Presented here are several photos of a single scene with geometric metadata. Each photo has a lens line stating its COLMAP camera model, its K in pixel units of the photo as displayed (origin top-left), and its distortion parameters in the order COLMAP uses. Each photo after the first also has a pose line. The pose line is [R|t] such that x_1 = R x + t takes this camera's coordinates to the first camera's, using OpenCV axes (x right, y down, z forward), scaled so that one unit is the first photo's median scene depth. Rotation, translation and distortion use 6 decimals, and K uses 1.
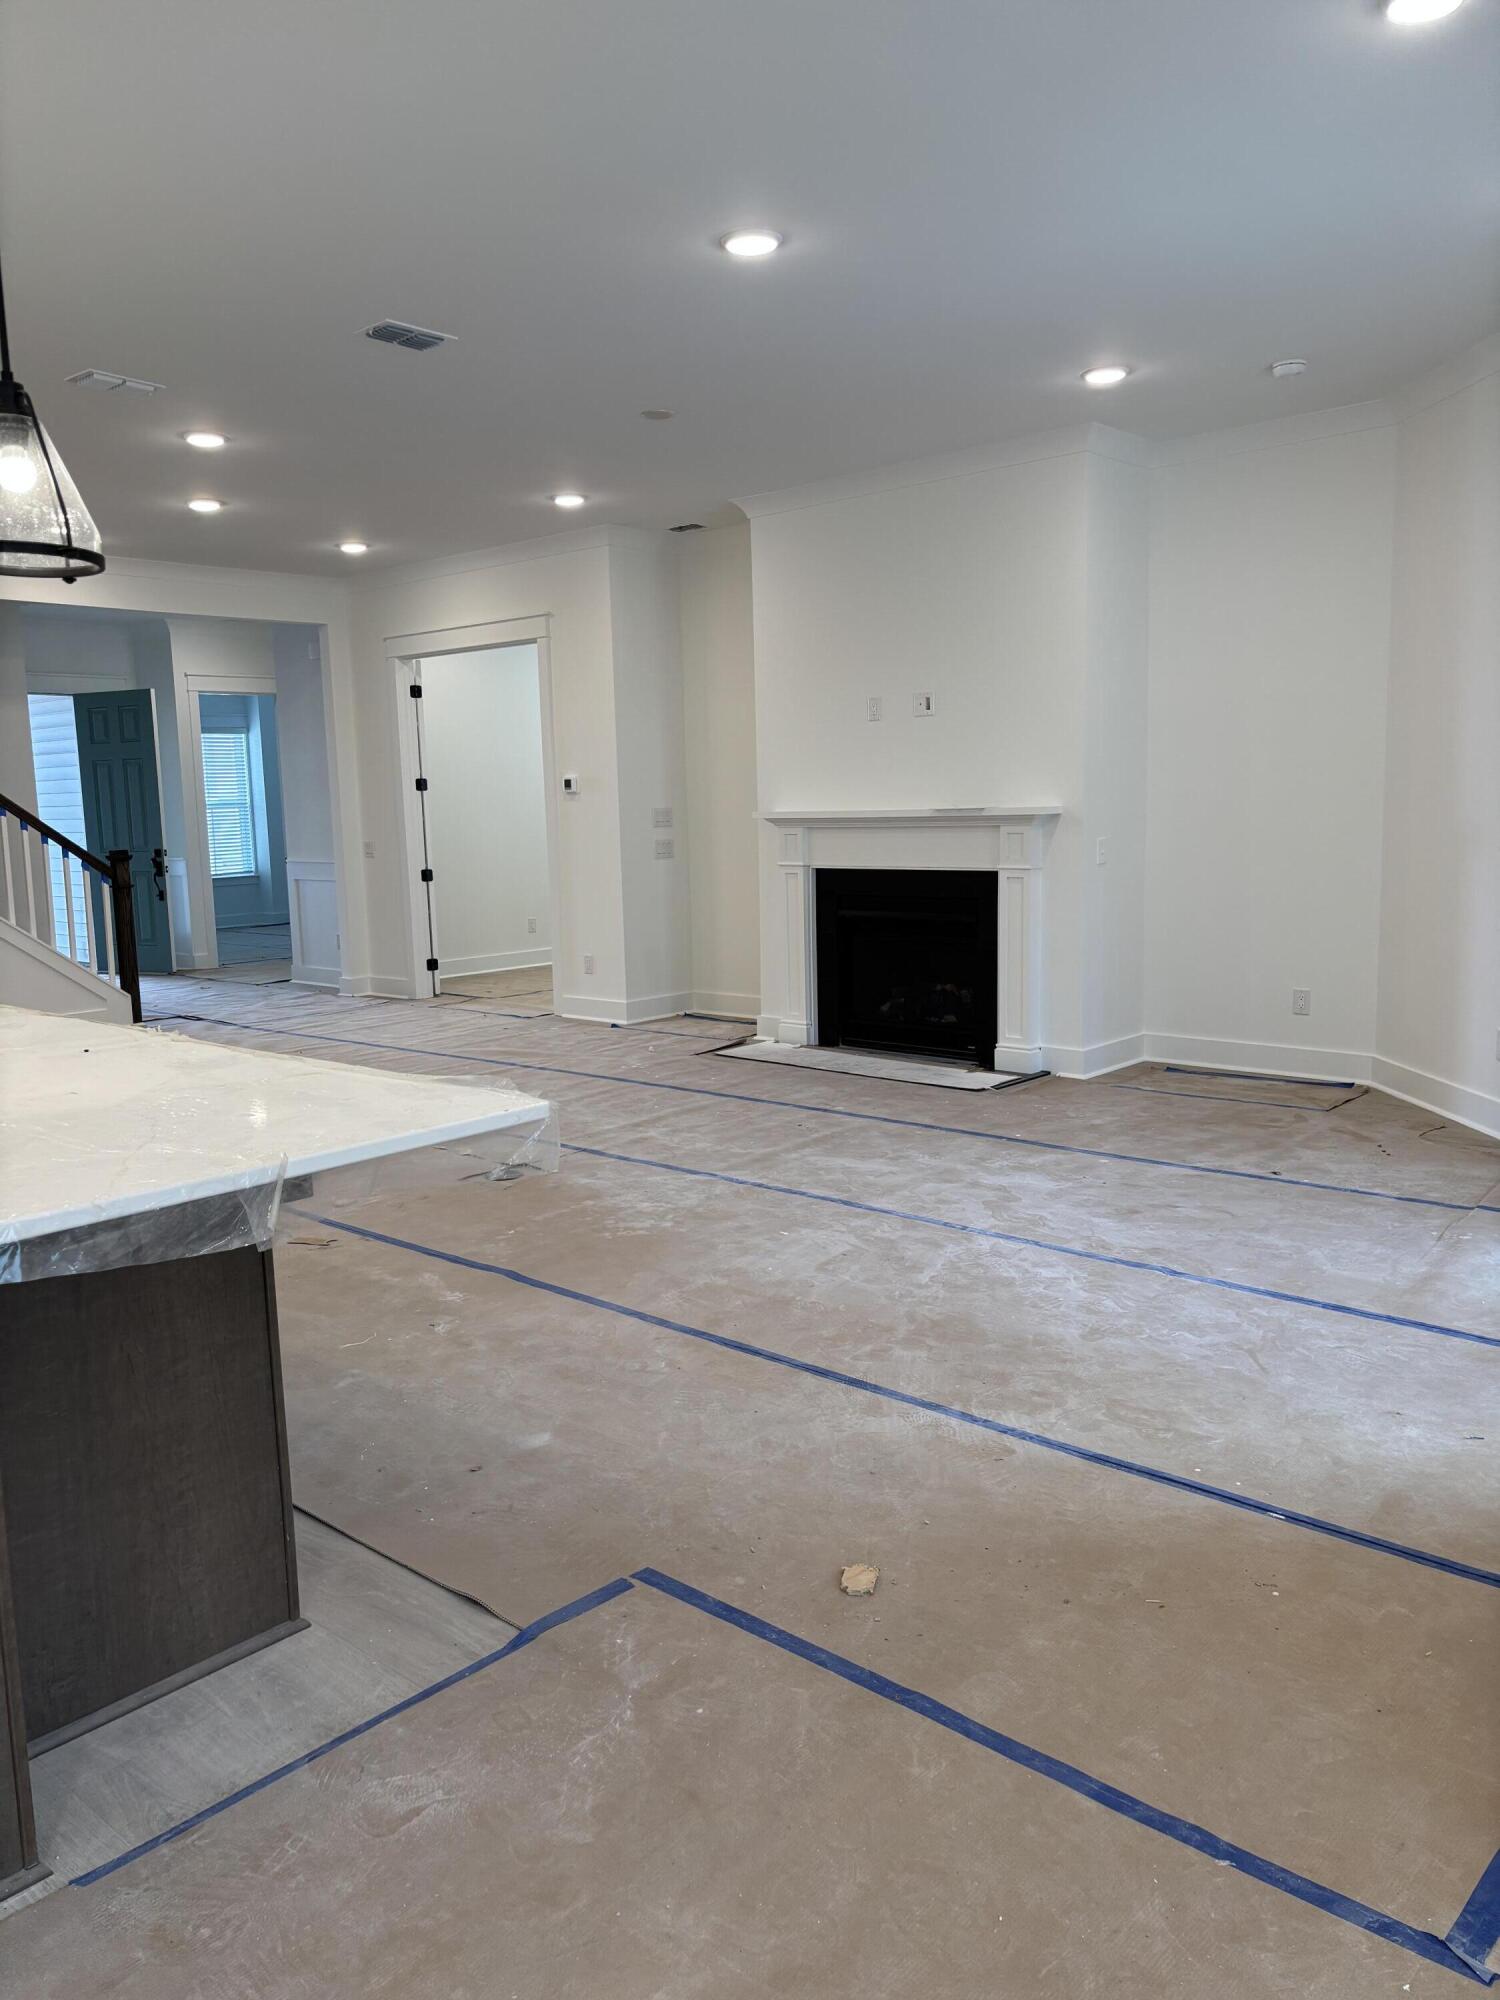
lens RADIAL K [[1503.2, 0, 747.4], [0, 1503.2, 1002.5], [0, 0, 1]] dist [0.018115, -0.012412]
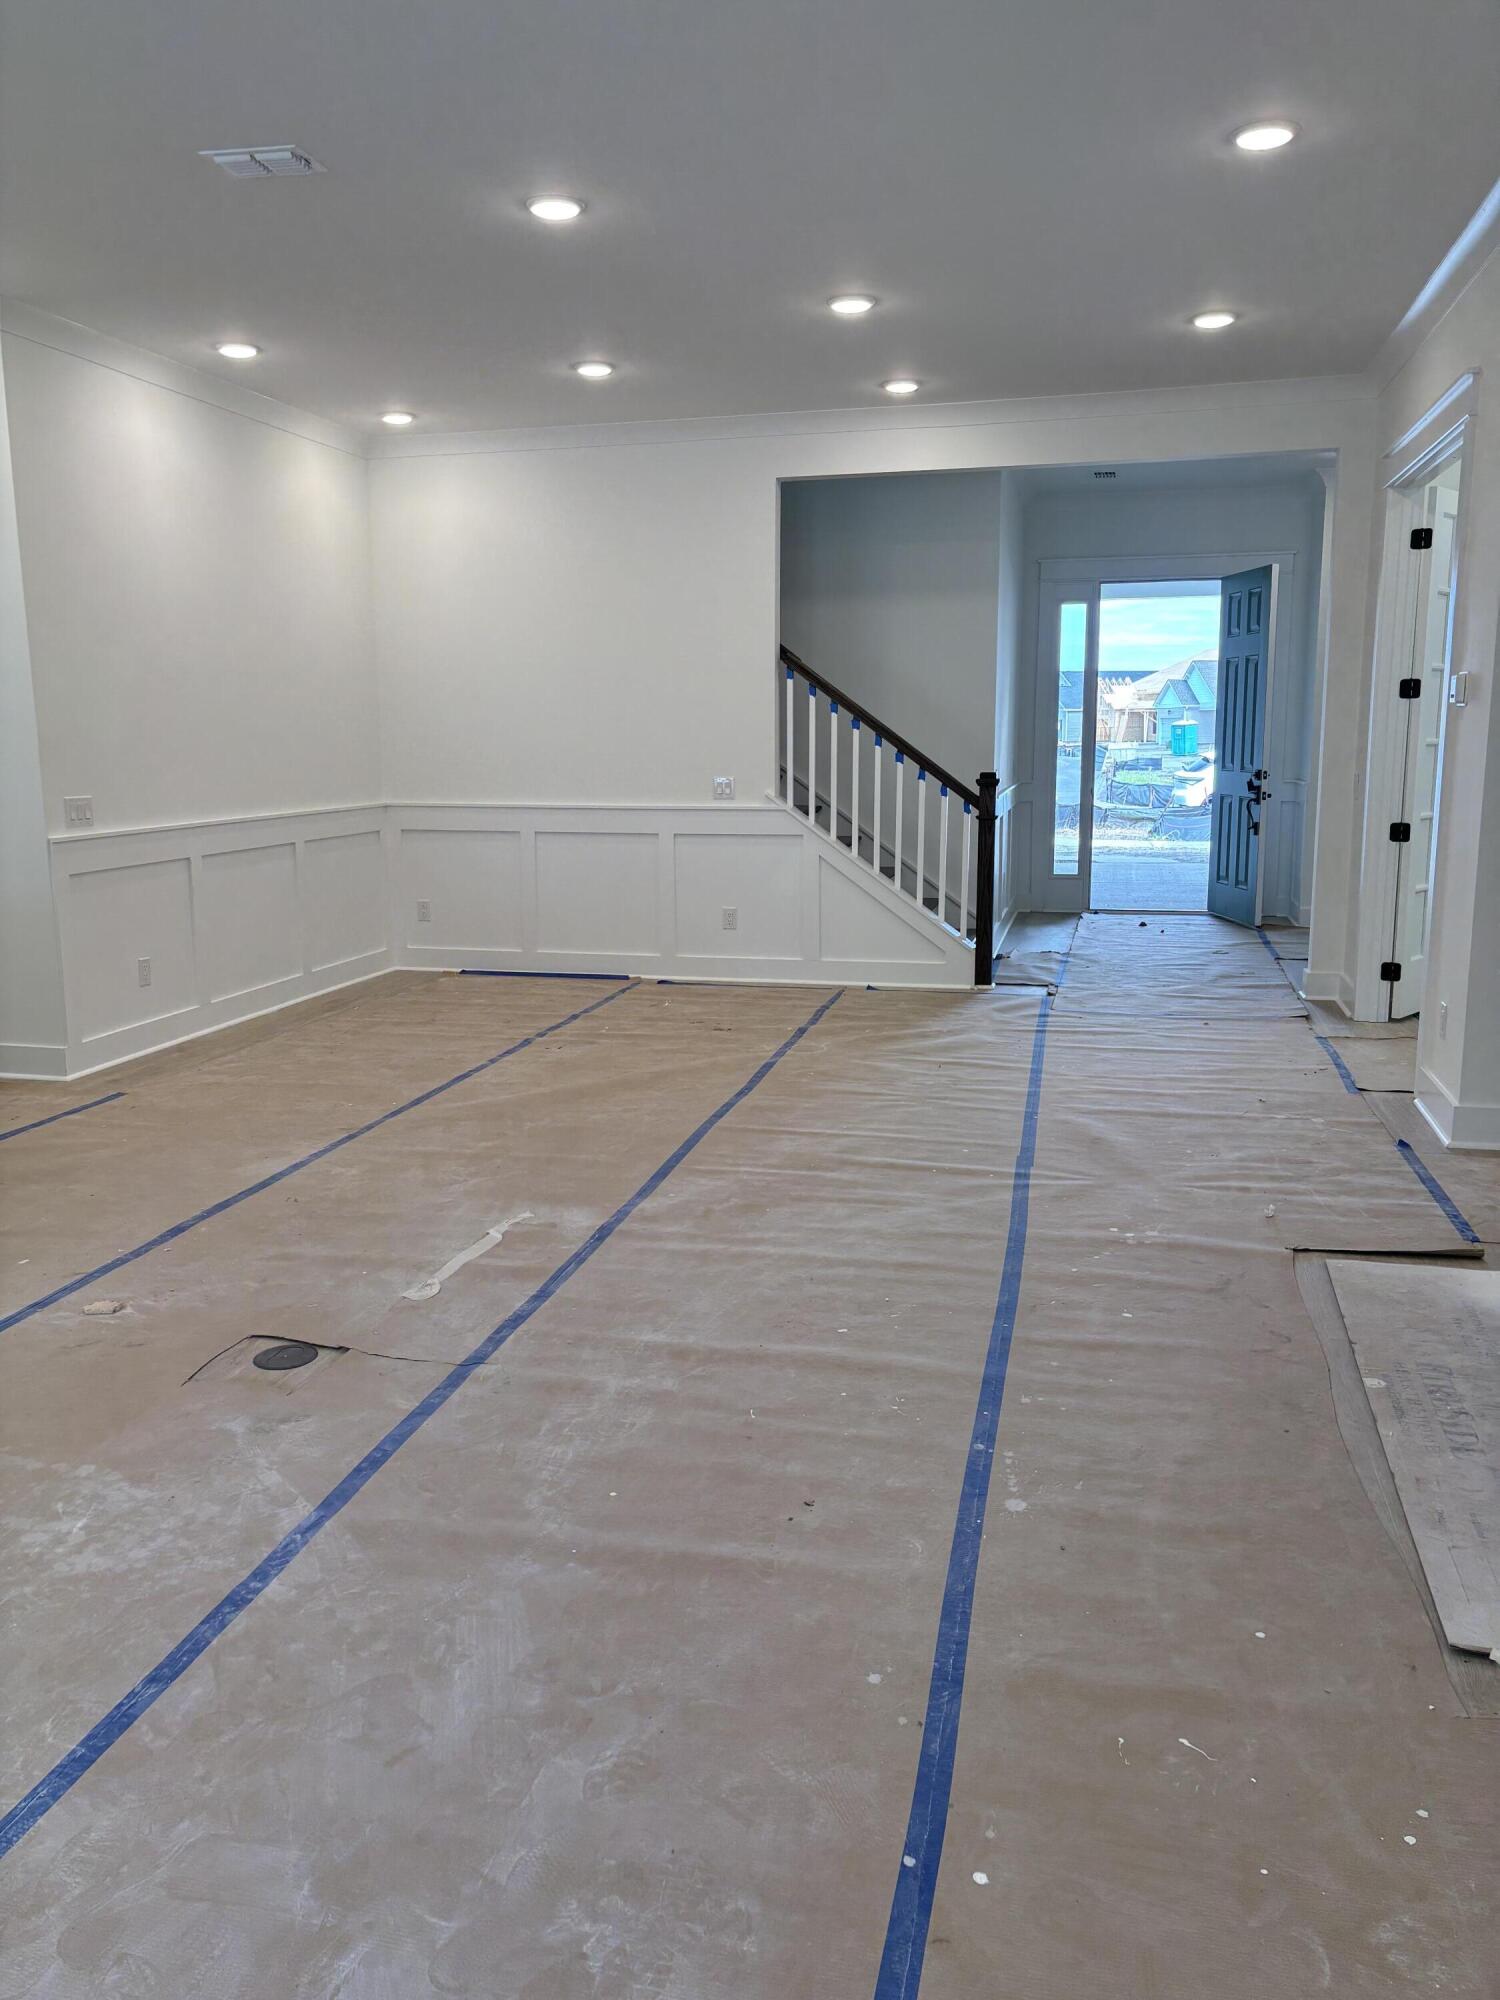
lens RADIAL K [[1503.2, 0, 736.5], [0, 1503.2, 1010.6], [0, 0, 1]] dist [0.018115, -0.012412]
pose [[0.473554, 0.190917, -0.859824, 0.411966], [-0.129841, 0.980691, 0.146243, -0.131032], [0.871142, 0.042387, 0.489199, 0.852468]]
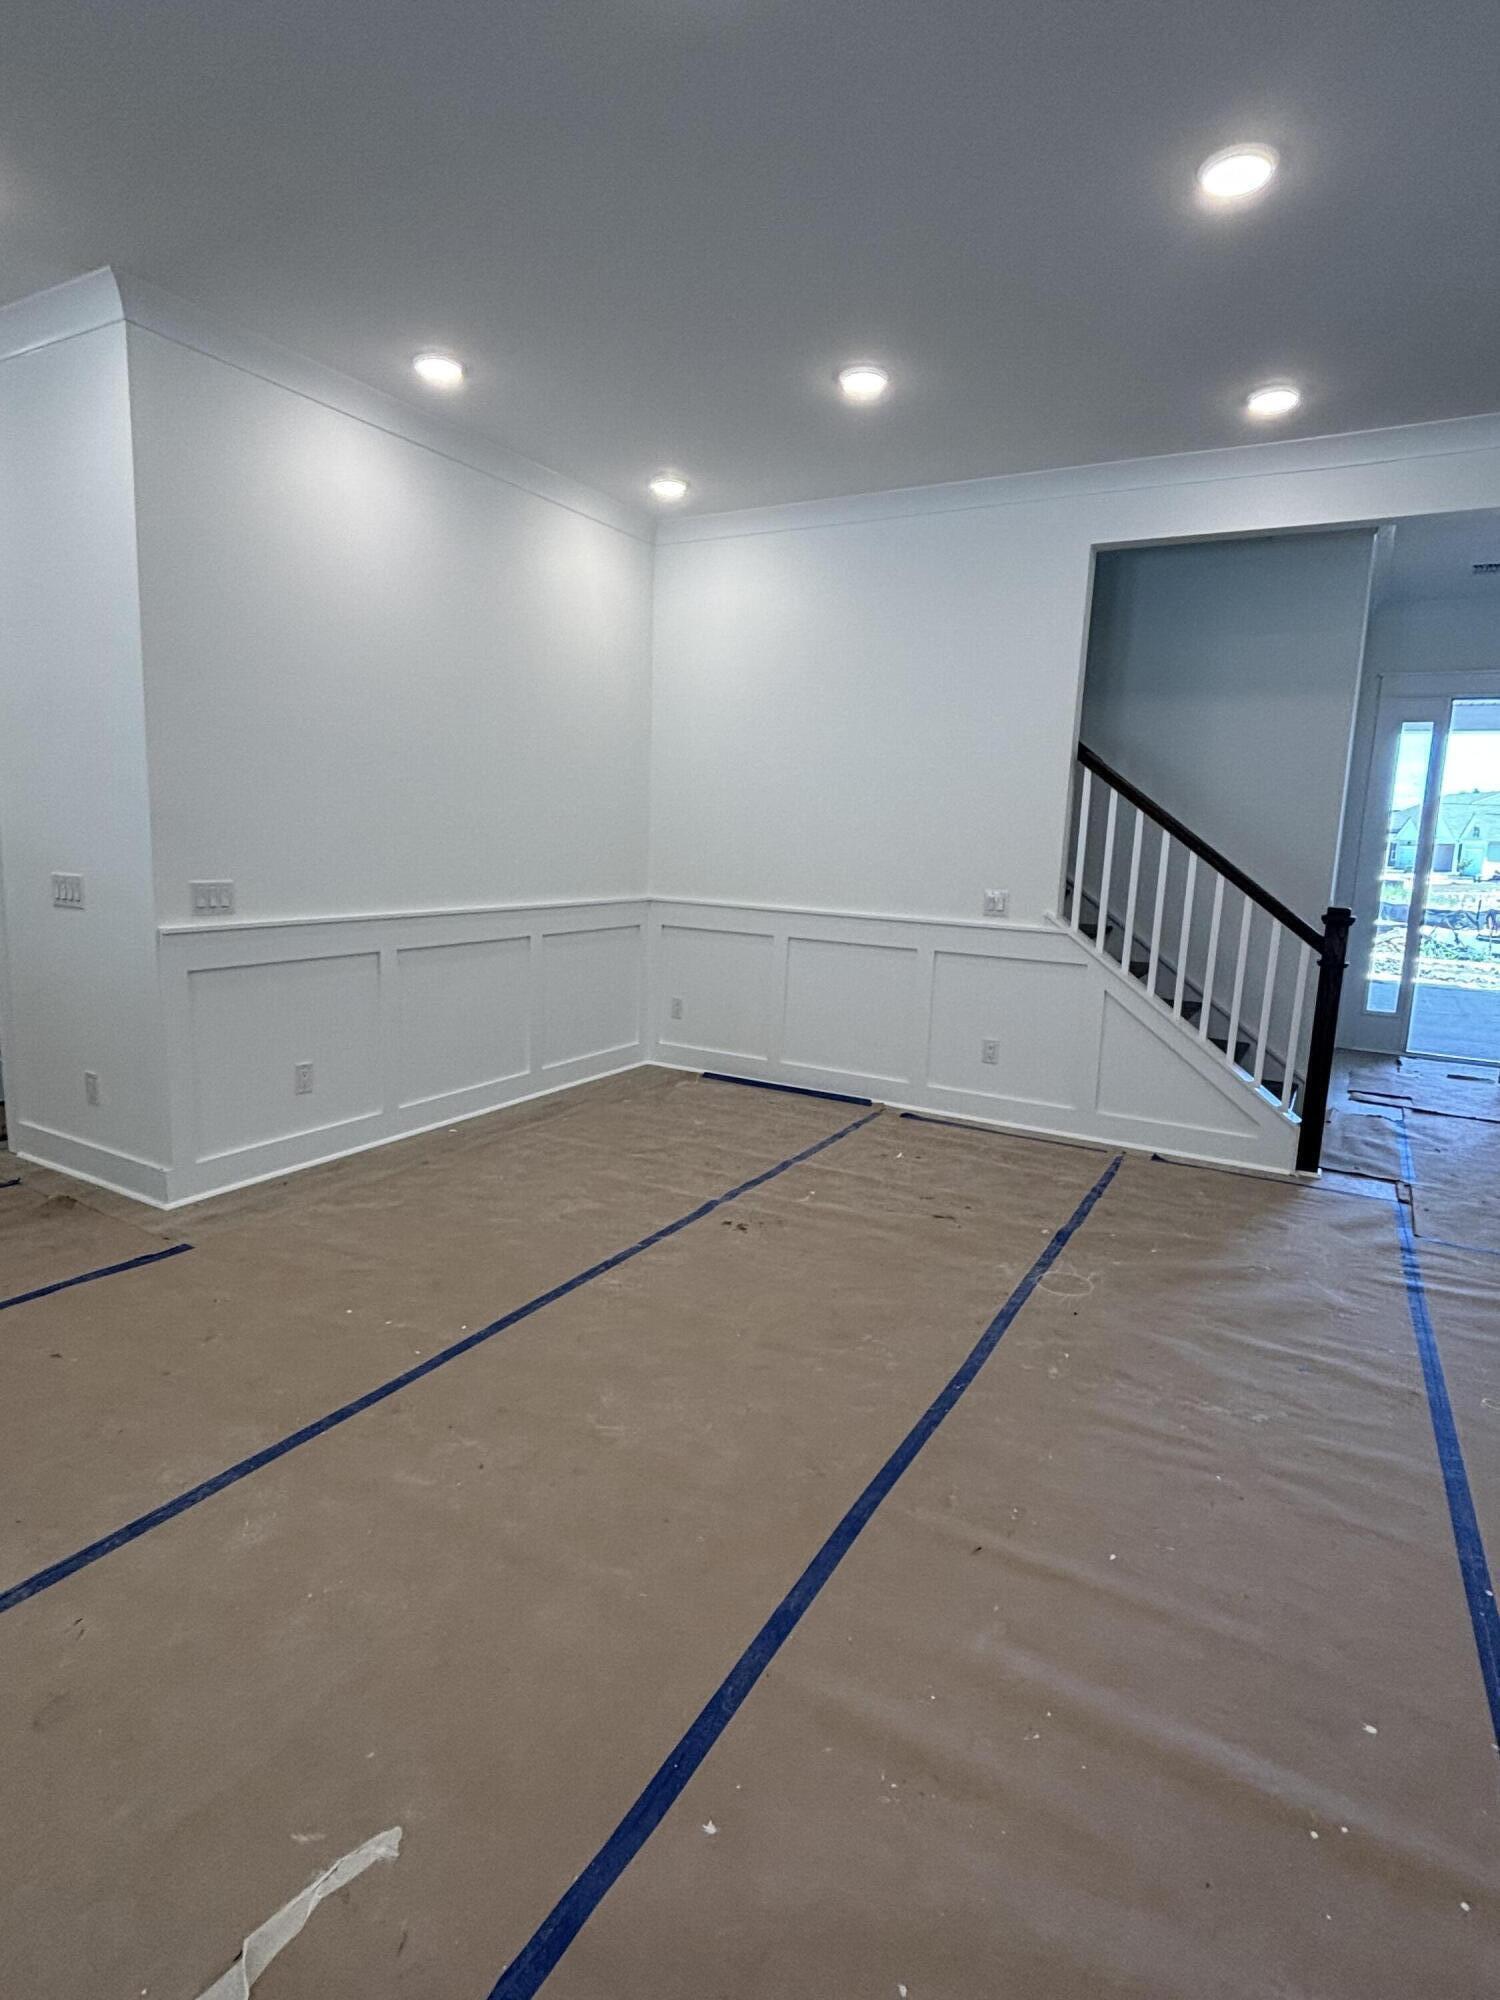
lens RADIAL K [[1055.6, 0, 747.7], [0, 1055.6, 1007.2], [0, 0, 1]] dist [-0.002154, -0.004045]
pose [[0.220619, 0.200453, -0.954540, -0.074210], [-0.177184, 0.970607, 0.162875, -0.151673], [0.959131, 0.133196, 0.249651, 1.137751]]
